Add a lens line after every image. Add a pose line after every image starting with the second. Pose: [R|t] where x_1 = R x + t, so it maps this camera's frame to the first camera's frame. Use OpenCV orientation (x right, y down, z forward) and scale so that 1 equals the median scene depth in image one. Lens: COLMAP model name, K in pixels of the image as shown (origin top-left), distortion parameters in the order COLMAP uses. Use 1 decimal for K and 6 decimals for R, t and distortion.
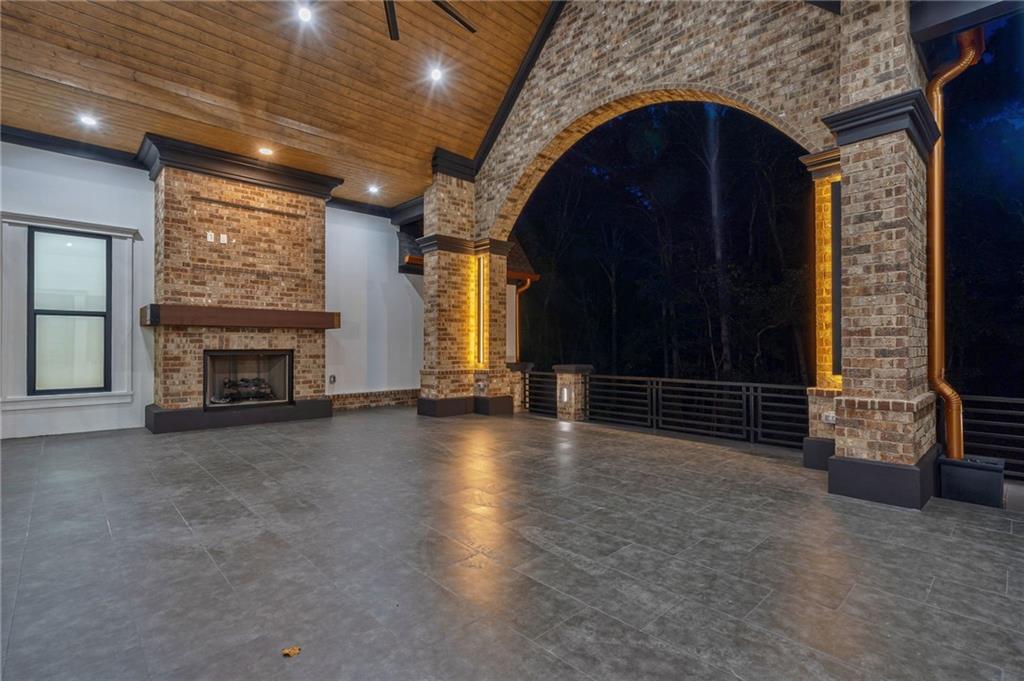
lens RADIAL K [[469.7, 0, 513.7], [0, 469.7, 339.5], [0, 0, 1]] dist [-0.000491, 0.000768]
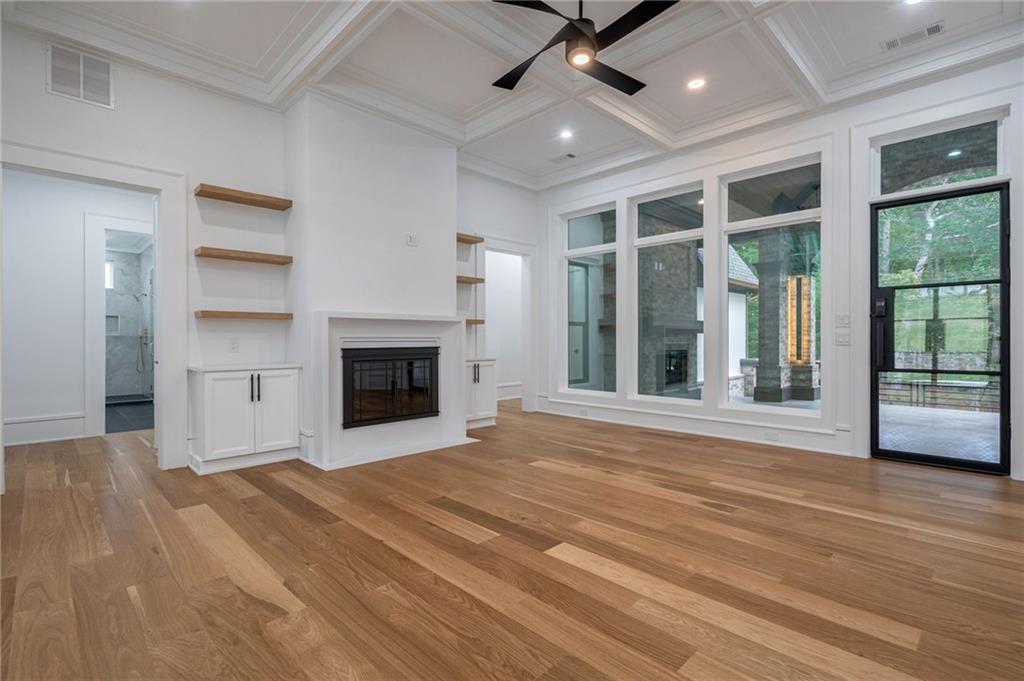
lens RADIAL K [[469.7, 0, 510.0], [0, 469.7, 343.0], [0, 0, 1]] dist [-0.000491, 0.000768]
pose [[0.999803, -0.000862, 0.019842, -1.078336], [0.000589, 0.999905, 0.013780, -0.017726], [-0.019852, -0.013766, 0.999708, -0.322254]]
